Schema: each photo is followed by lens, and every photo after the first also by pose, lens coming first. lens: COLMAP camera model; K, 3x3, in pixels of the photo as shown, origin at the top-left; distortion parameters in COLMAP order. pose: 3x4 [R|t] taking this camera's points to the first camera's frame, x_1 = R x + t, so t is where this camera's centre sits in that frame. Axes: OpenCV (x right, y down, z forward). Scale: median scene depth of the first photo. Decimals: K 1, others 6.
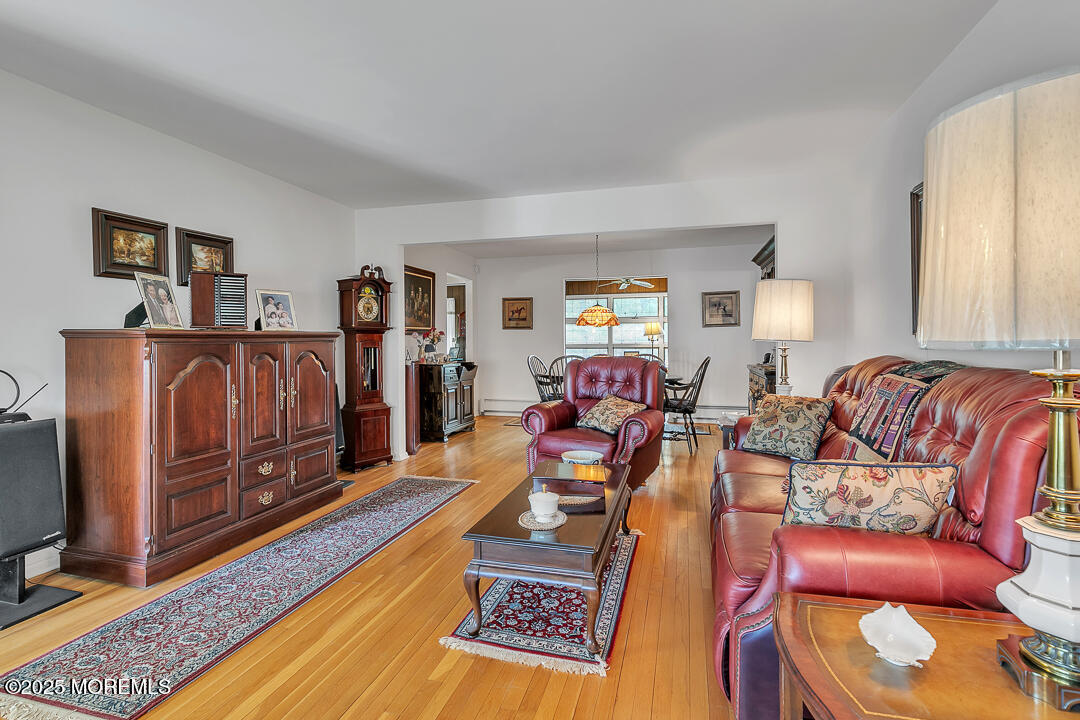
lens RADIAL K [[509.1, 0, 539.8], [0, 509.1, 347.6], [0, 0, 1]] dist [-0.000037, -0.000045]
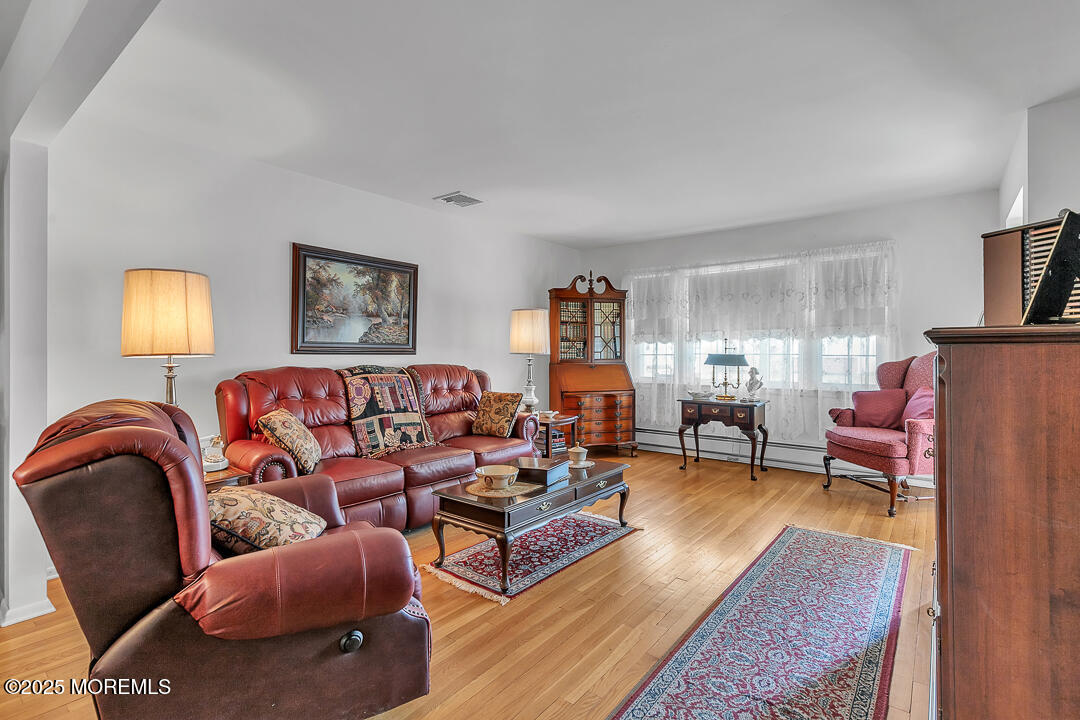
lens RADIAL K [[509.1, 0, 539.8], [0, 509.1, 347.6], [0, 0, 1]] dist [-0.000037, -0.000045]
pose [[-0.923018, 0.006425, 0.384704, -0.465907], [0.005531, 0.999979, -0.003429, -0.022046], [-0.384718, -0.001037, -0.923034, 2.363416]]
